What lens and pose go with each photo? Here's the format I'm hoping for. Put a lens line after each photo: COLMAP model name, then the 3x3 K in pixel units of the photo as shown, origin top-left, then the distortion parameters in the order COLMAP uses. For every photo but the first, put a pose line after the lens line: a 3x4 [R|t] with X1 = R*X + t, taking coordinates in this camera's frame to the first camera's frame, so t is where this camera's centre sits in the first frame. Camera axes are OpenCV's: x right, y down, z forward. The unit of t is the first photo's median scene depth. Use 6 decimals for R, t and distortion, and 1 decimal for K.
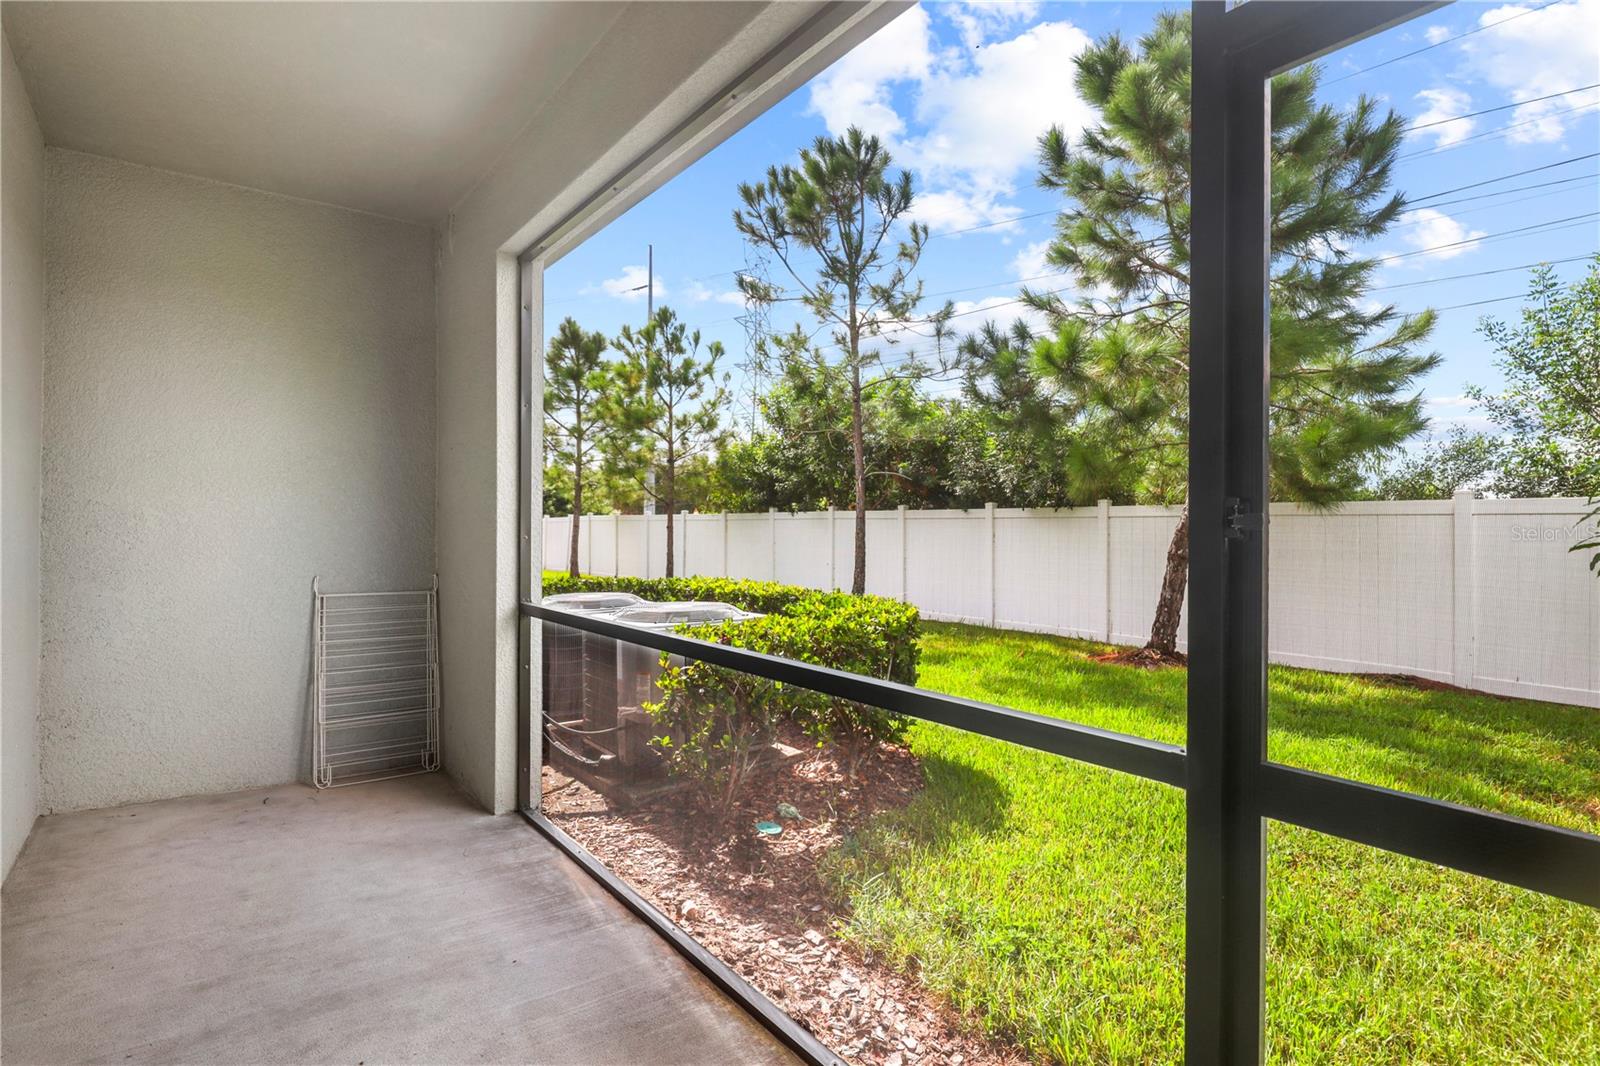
lens RADIAL K [[754.3, 0, 800.0], [0, 754.3, 533.0], [0, 0, 1]] dist [-0.044482, 0.023382]
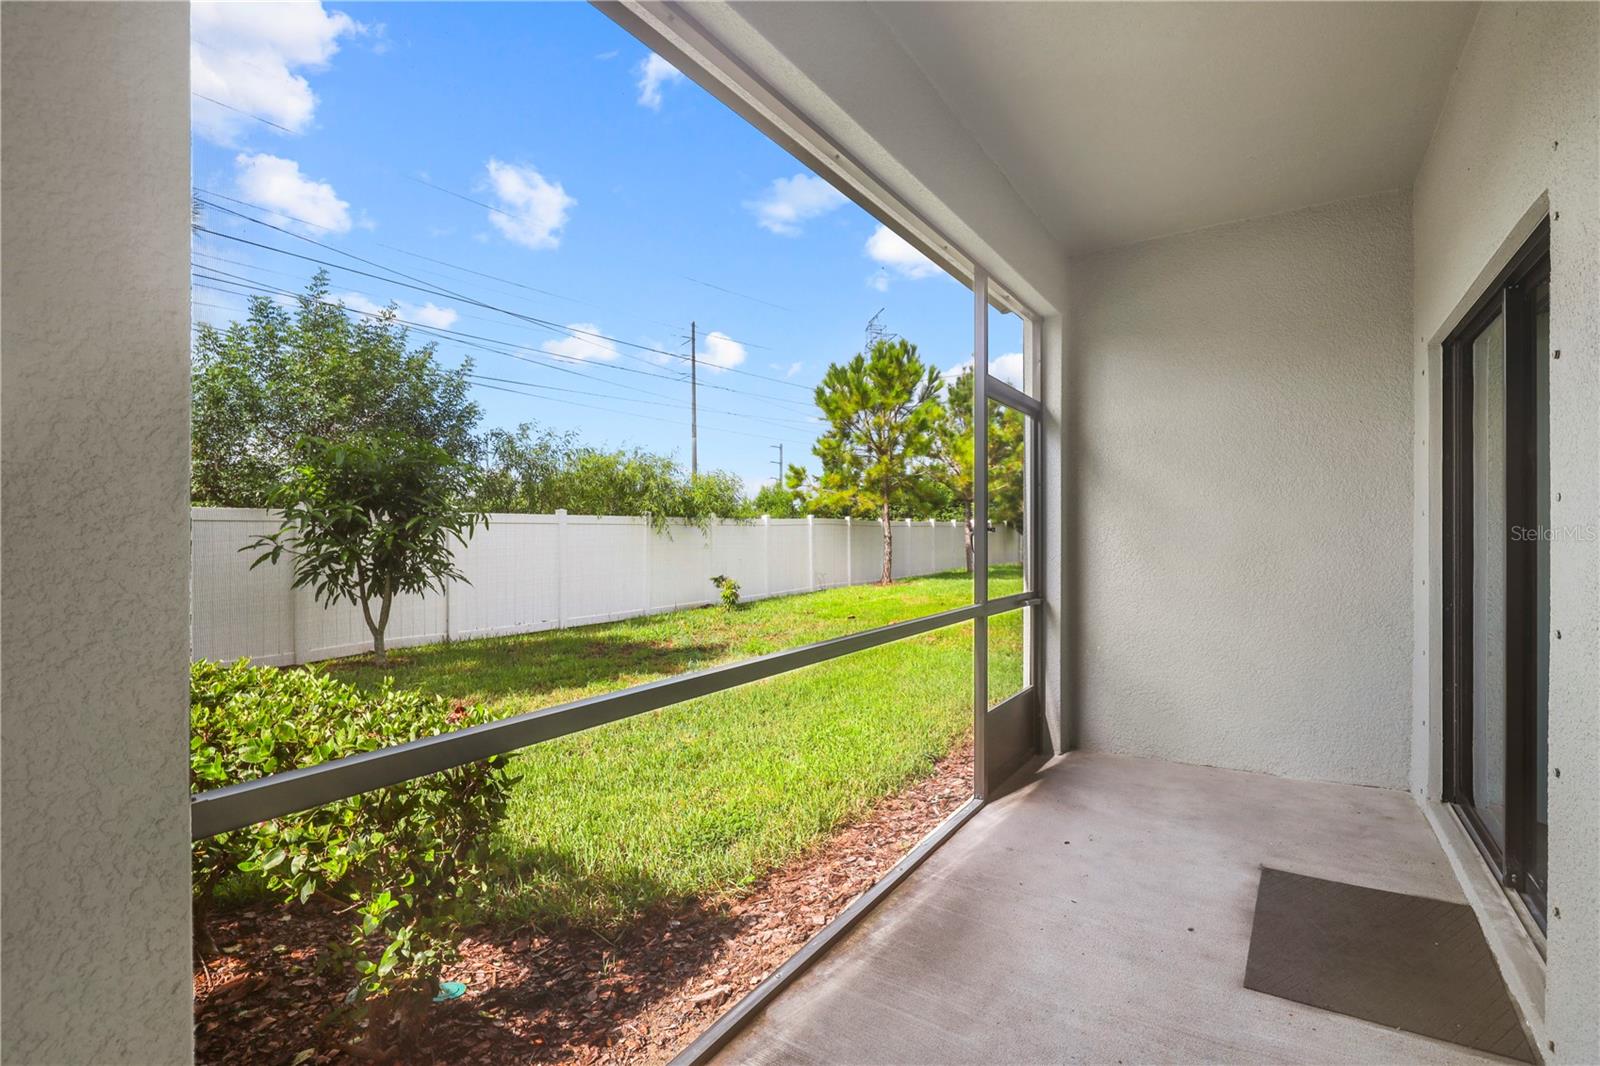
lens RADIAL K [[740.7, 0, 800.4], [0, 740.7, 531.9], [0, 0, 1]] dist [-0.000103, -0.000019]
pose [[-0.301559, -0.006001, 0.953429, -1.017257], [0.004057, 0.999963, 0.007577, -0.012668], [-0.953439, 0.006153, -0.301524, 1.227349]]
